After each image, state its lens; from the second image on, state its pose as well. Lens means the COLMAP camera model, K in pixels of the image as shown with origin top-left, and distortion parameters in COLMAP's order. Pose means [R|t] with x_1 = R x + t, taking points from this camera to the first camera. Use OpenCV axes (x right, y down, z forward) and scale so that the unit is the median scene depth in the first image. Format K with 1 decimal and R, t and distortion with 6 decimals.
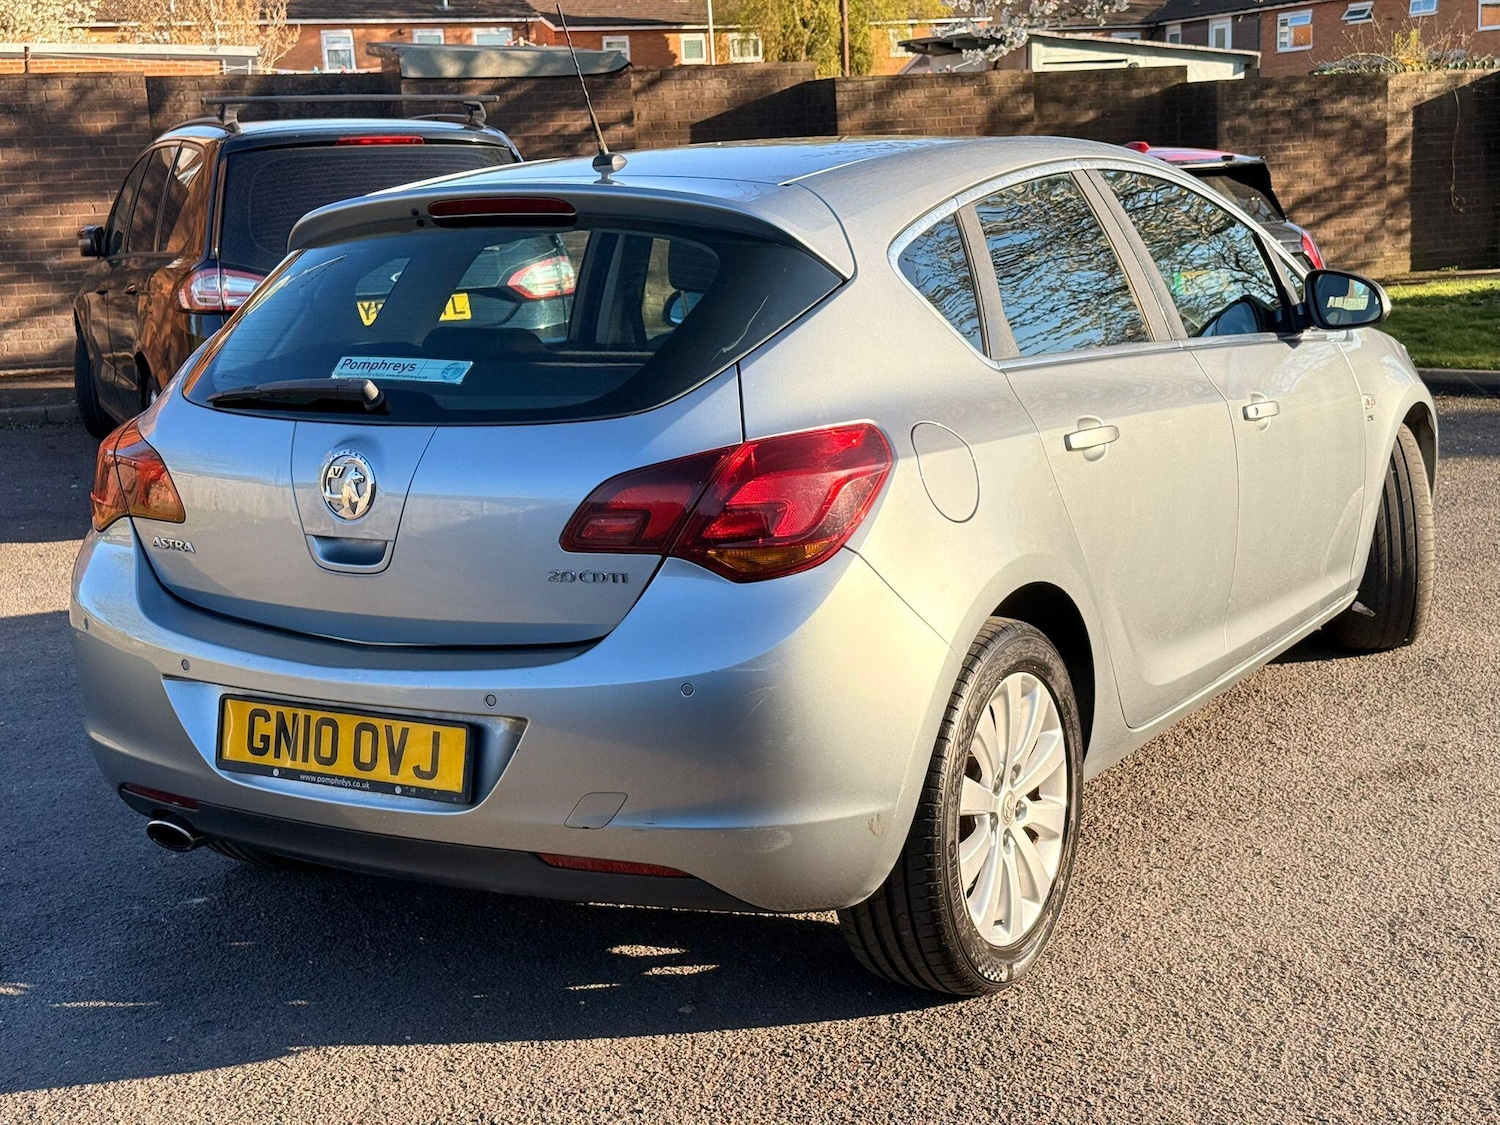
lens RADIAL K [[2078.7, 0, 744.8], [0, 2078.7, 559.9], [0, 0, 1]] dist [0.110072, 0.000000]
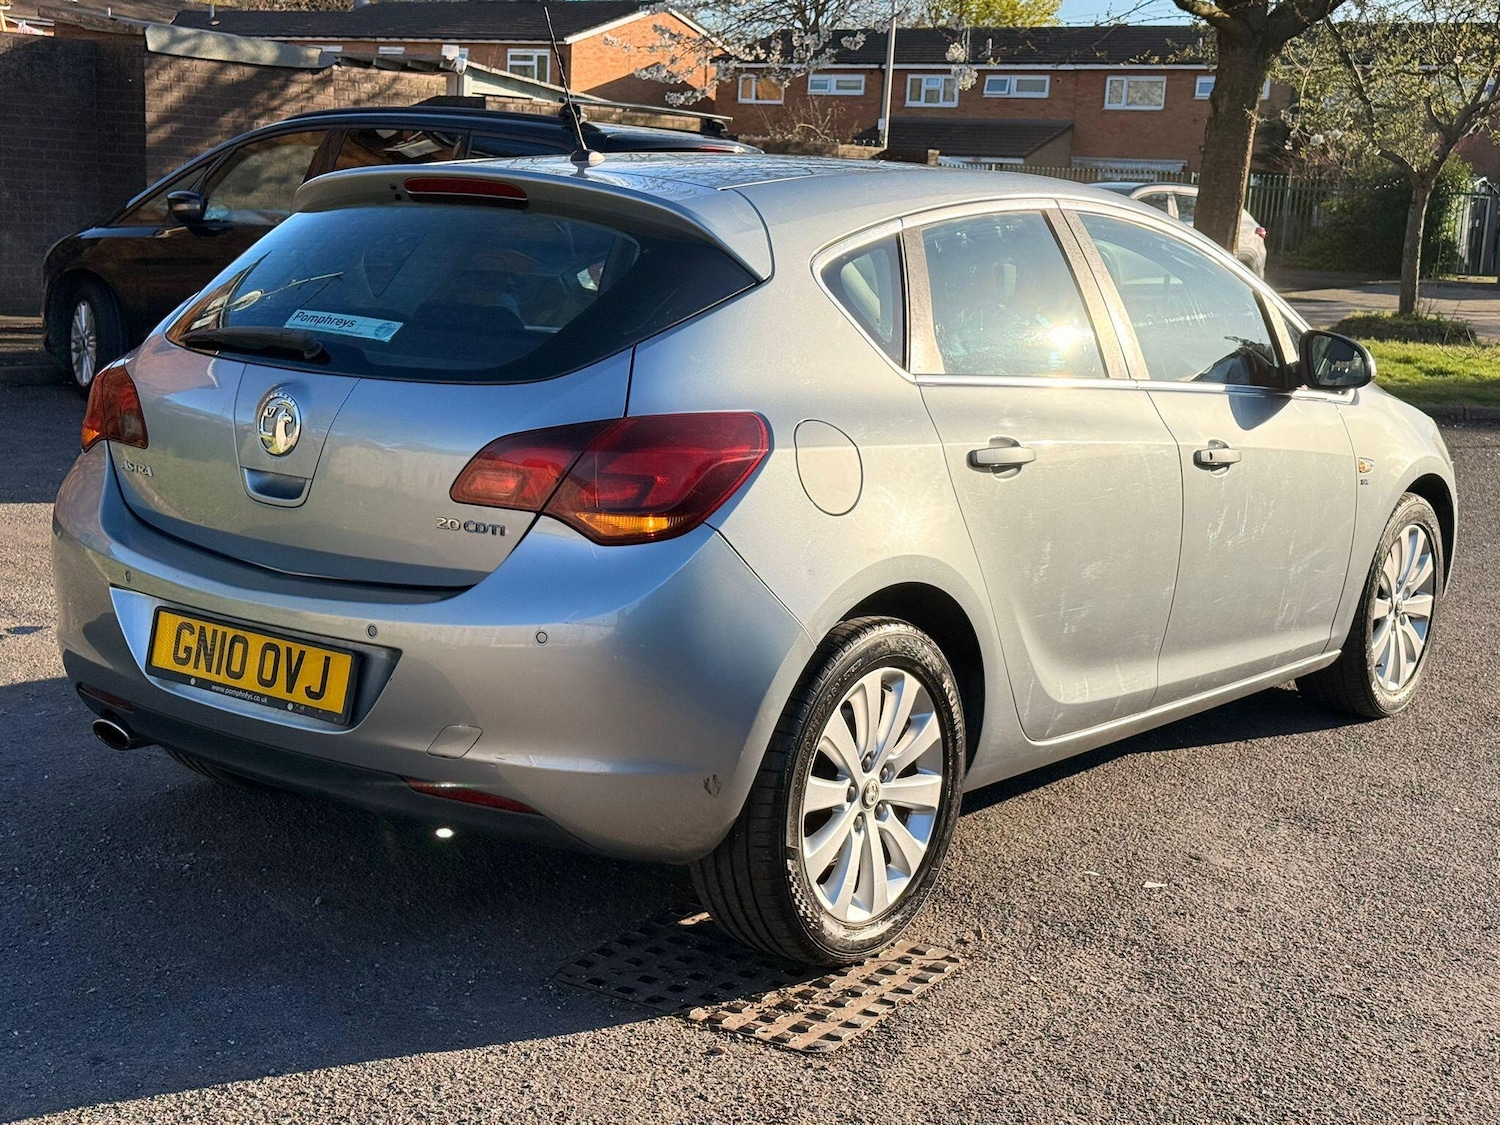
lens RADIAL K [[2078.7, 0, 754.7], [0, 2078.7, 566.0], [0, 0, 1]] dist [0.110072, 0.000000]
pose [[0.990243, 0.103630, -0.093161, 0.162611], [-0.104984, 0.994426, -0.009734, 0.021803], [0.091633, 0.019419, 0.995603, -0.062386]]
